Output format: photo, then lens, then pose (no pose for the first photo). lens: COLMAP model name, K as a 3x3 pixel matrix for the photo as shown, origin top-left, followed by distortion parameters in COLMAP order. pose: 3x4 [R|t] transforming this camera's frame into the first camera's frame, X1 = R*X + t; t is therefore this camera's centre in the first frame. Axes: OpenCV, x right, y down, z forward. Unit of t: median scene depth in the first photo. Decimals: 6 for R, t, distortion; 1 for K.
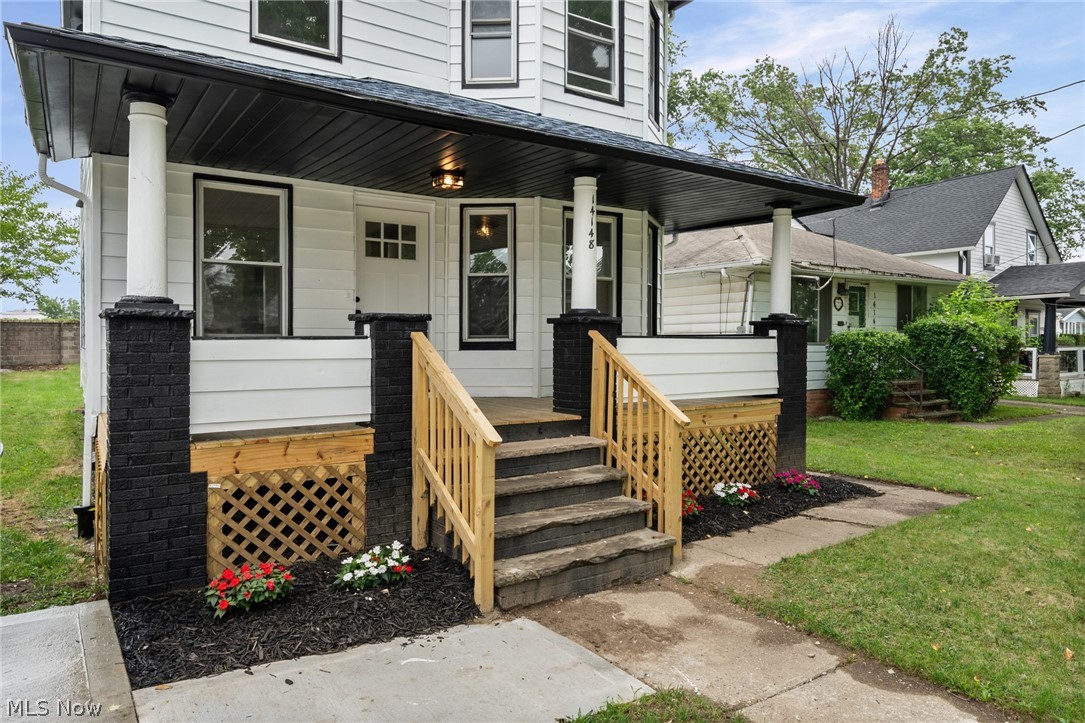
lens RADIAL K [[693.6, 0, 539.6], [0, 693.6, 350.8], [0, 0, 1]] dist [0.003067, 0.001353]
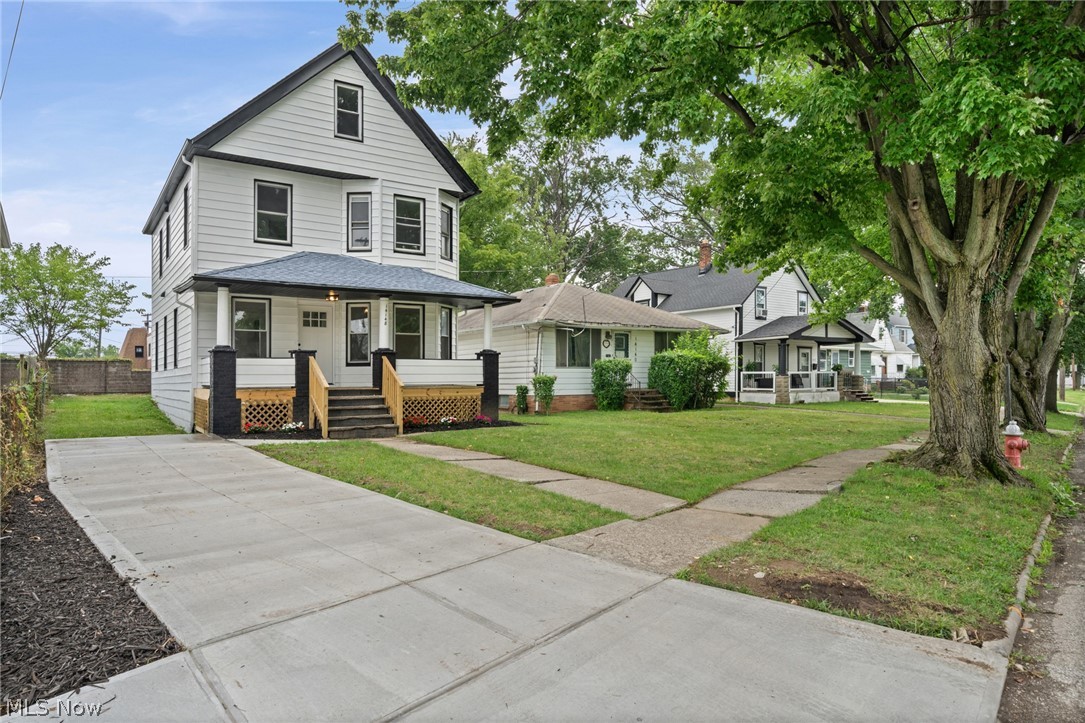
lens RADIAL K [[659.3, 0, 543.5], [0, 659.3, 372.2], [0, 0, 1]] dist [0.000931, -0.000340]
pose [[0.999630, -0.007653, 0.026112, 0.539949], [0.008271, 0.999686, -0.023655, 0.084441], [-0.025923, 0.023862, 0.999379, -1.338337]]
